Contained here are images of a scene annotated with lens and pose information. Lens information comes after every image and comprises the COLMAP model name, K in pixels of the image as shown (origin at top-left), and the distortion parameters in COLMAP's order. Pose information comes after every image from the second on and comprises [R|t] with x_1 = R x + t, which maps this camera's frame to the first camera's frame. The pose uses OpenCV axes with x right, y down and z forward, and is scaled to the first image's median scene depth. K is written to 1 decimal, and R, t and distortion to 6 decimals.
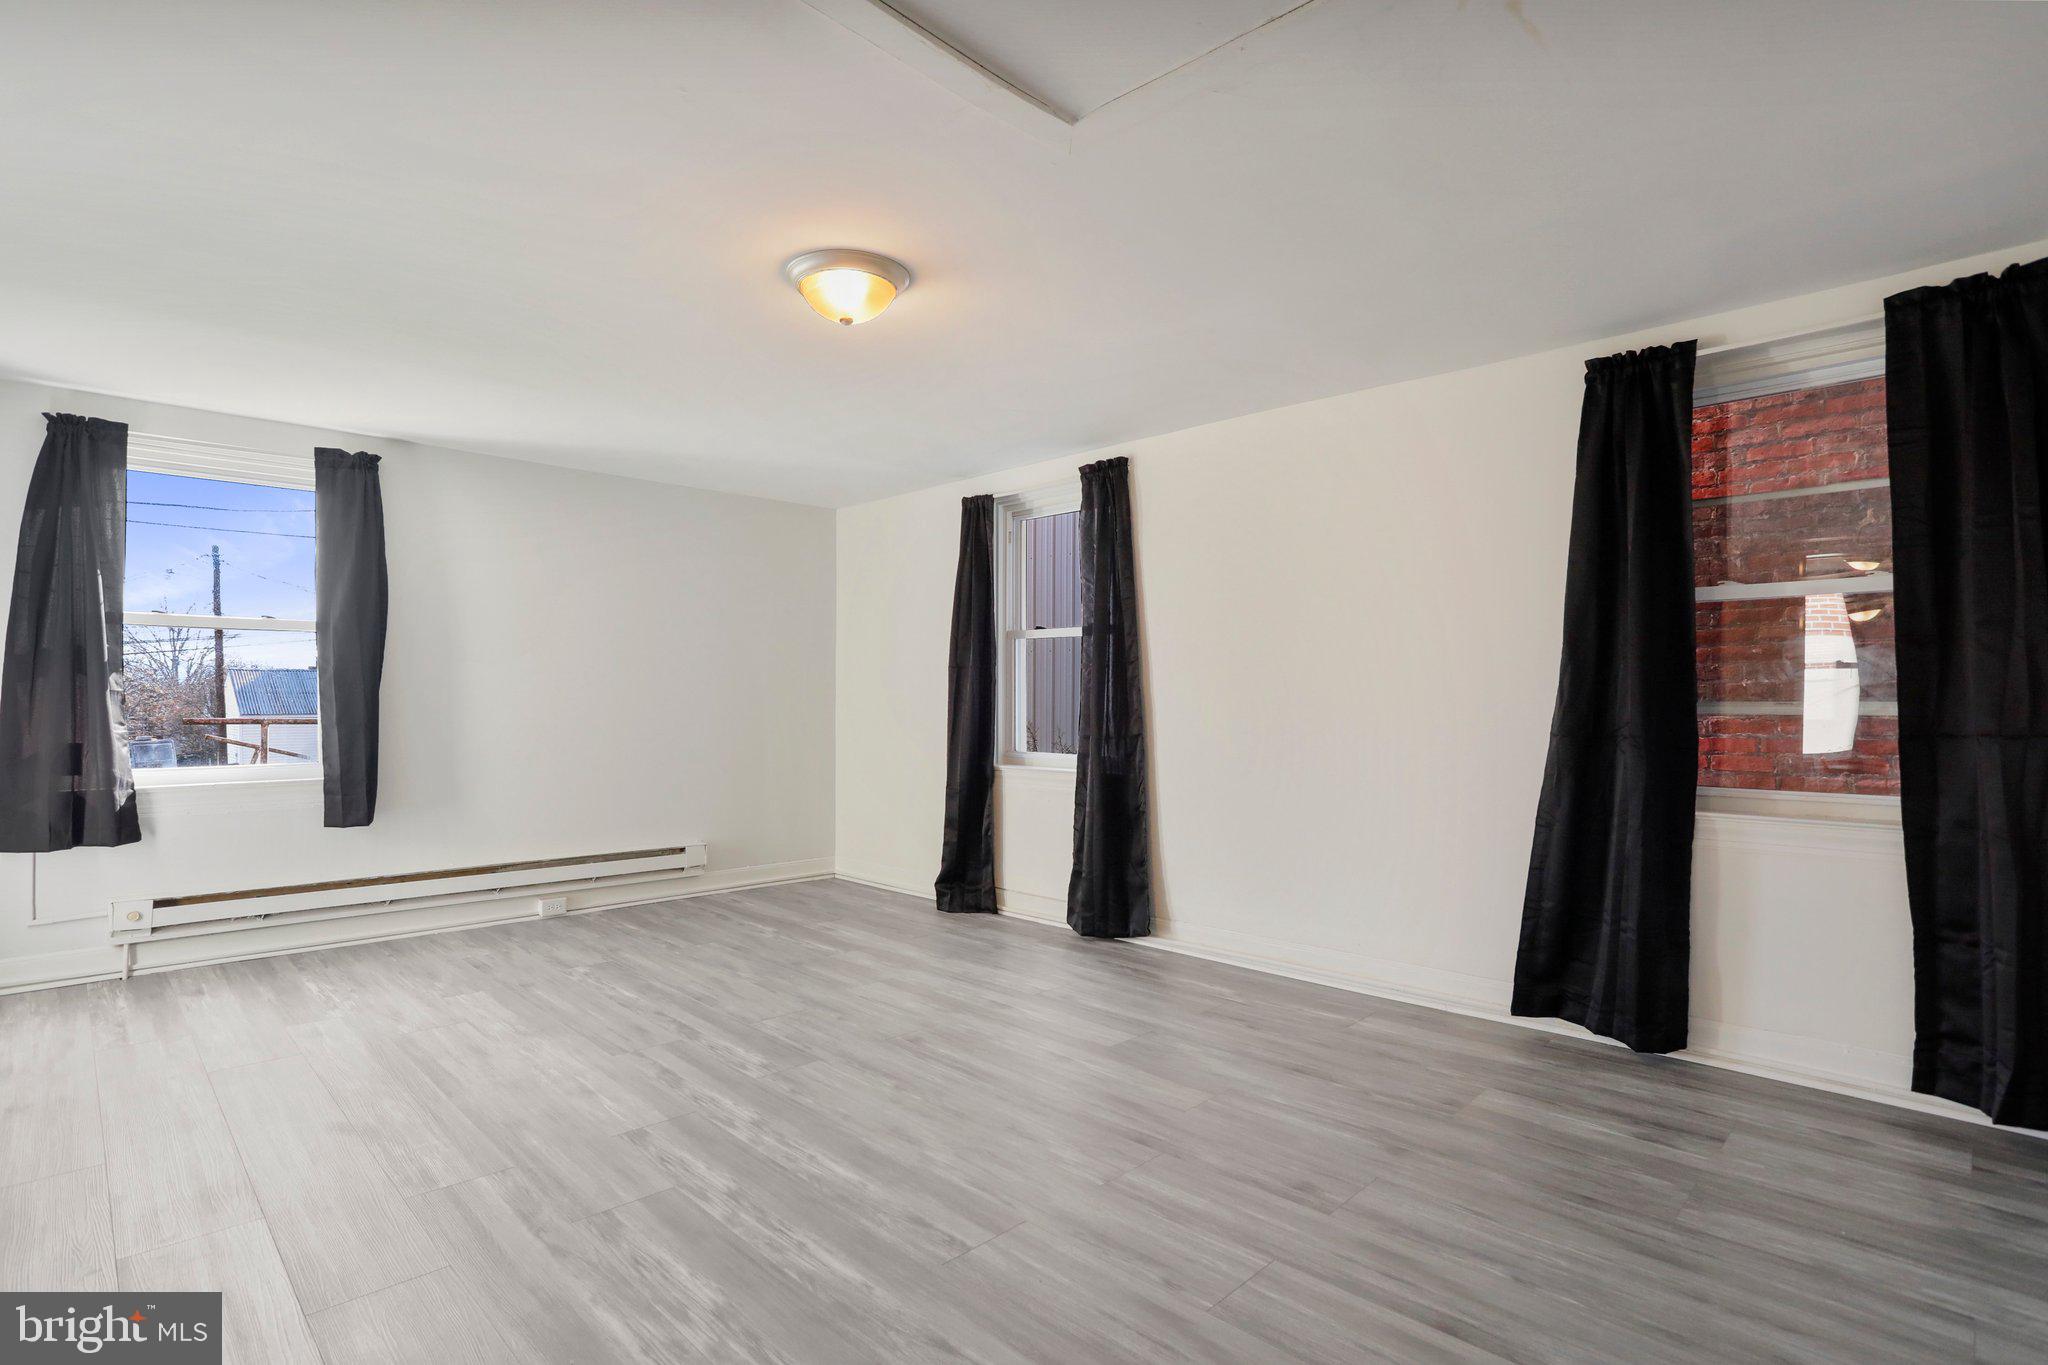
lens RADIAL K [[1005.8, 0, 1024.0], [0, 1005.8, 682.5], [0, 0, 1]] dist [-0.013715, 0.000501]
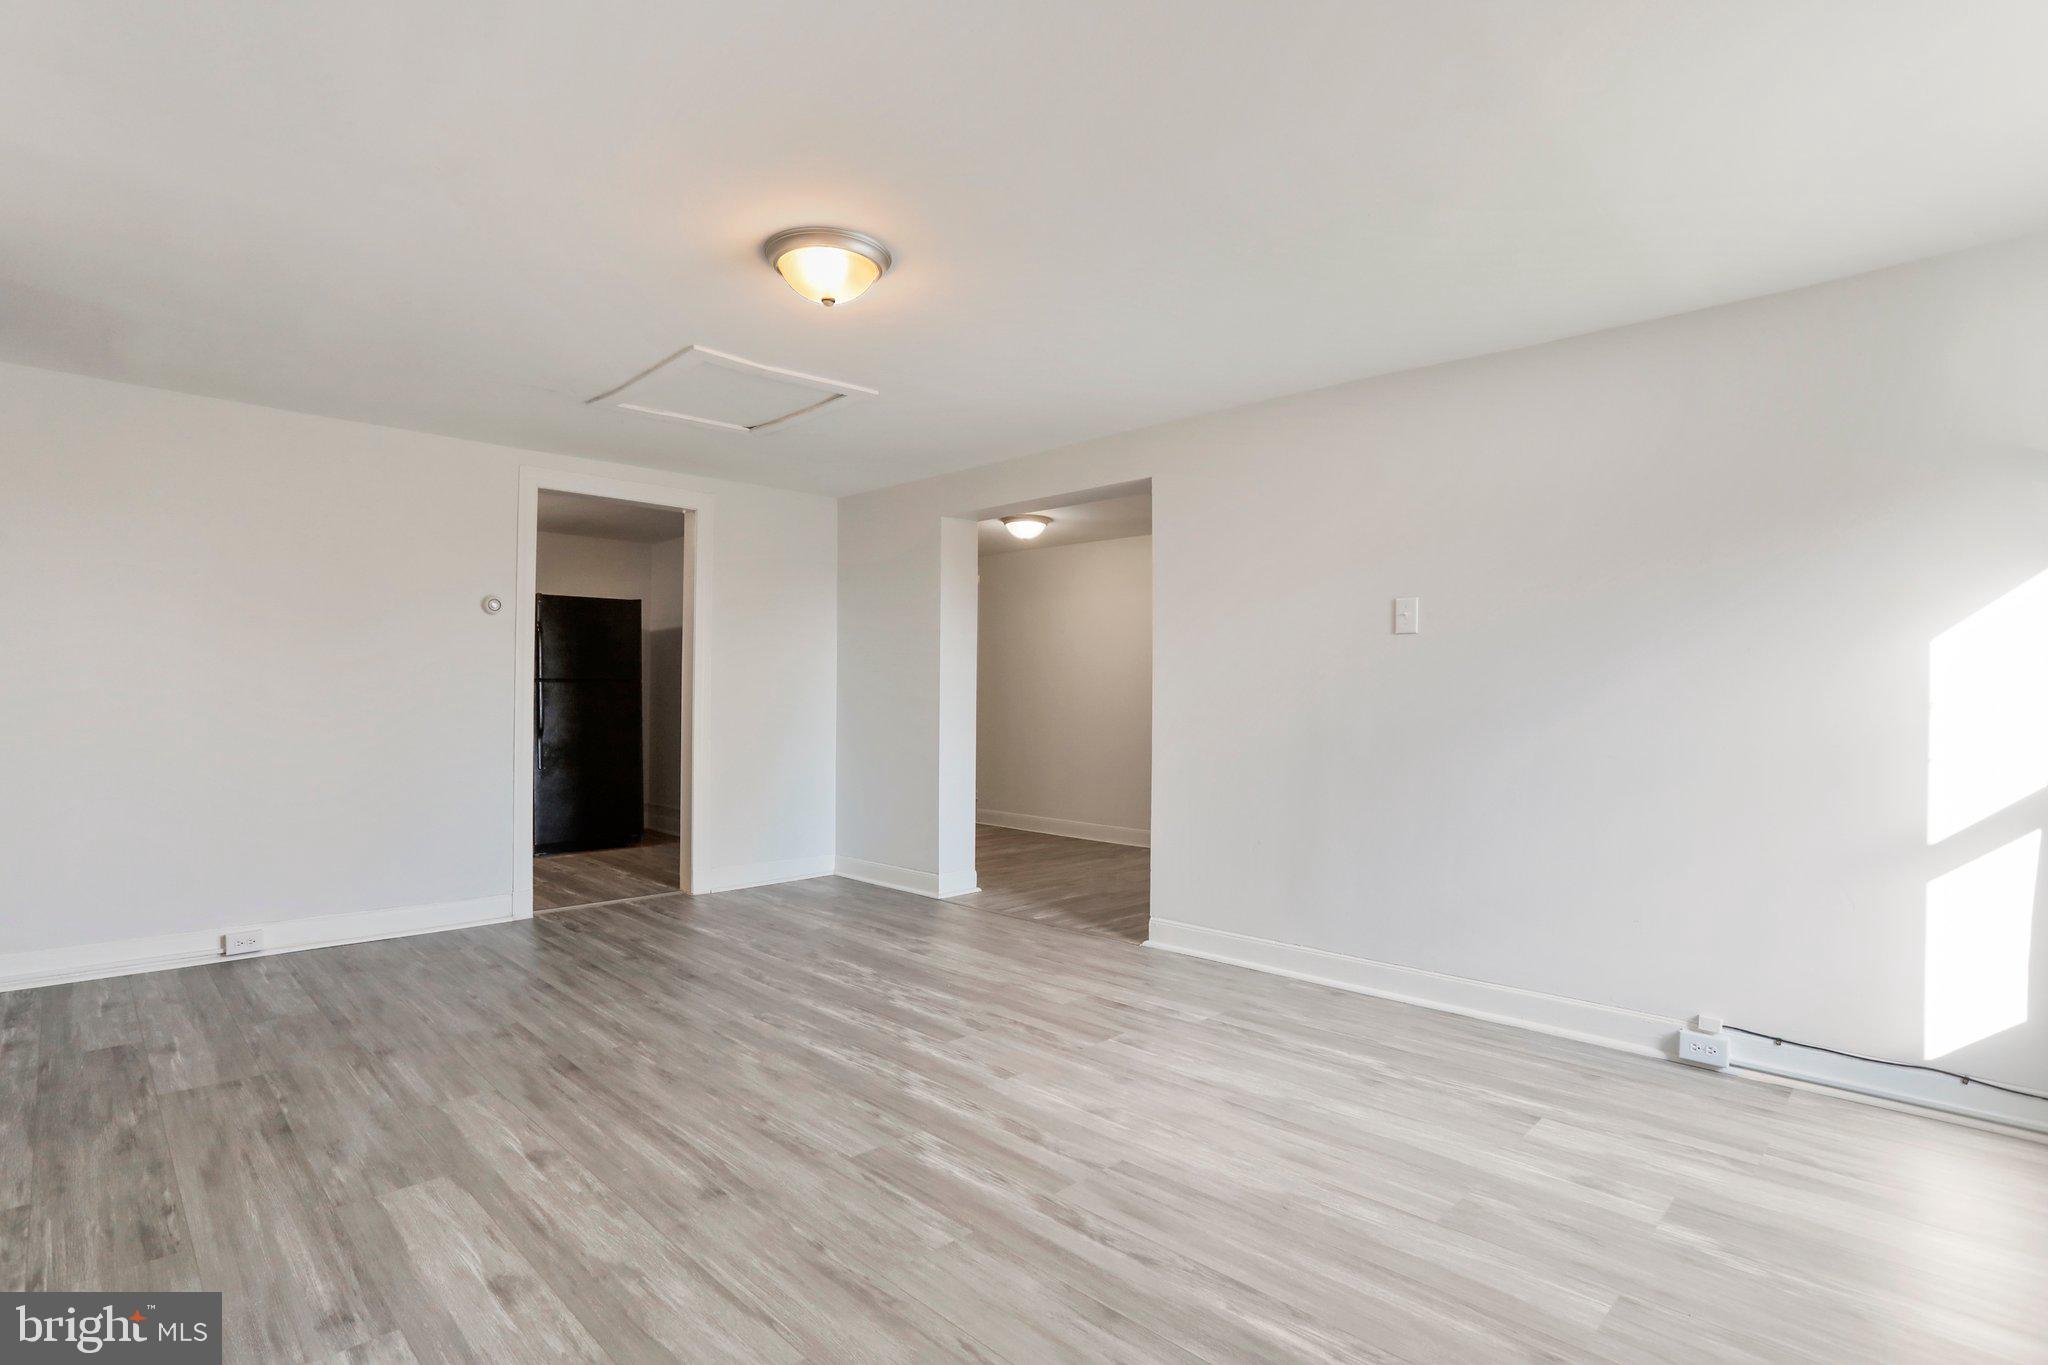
lens RADIAL K [[967.8, 0, 1027.0], [0, 967.8, 718.1], [0, 0, 1]] dist [-0.013057, 0.000299]
pose [[-0.999964, -0.004791, -0.007054, -0.387127], [-0.004829, 0.999973, 0.005464, 0.036342], [0.007027, 0.005498, -0.999960, 2.026257]]
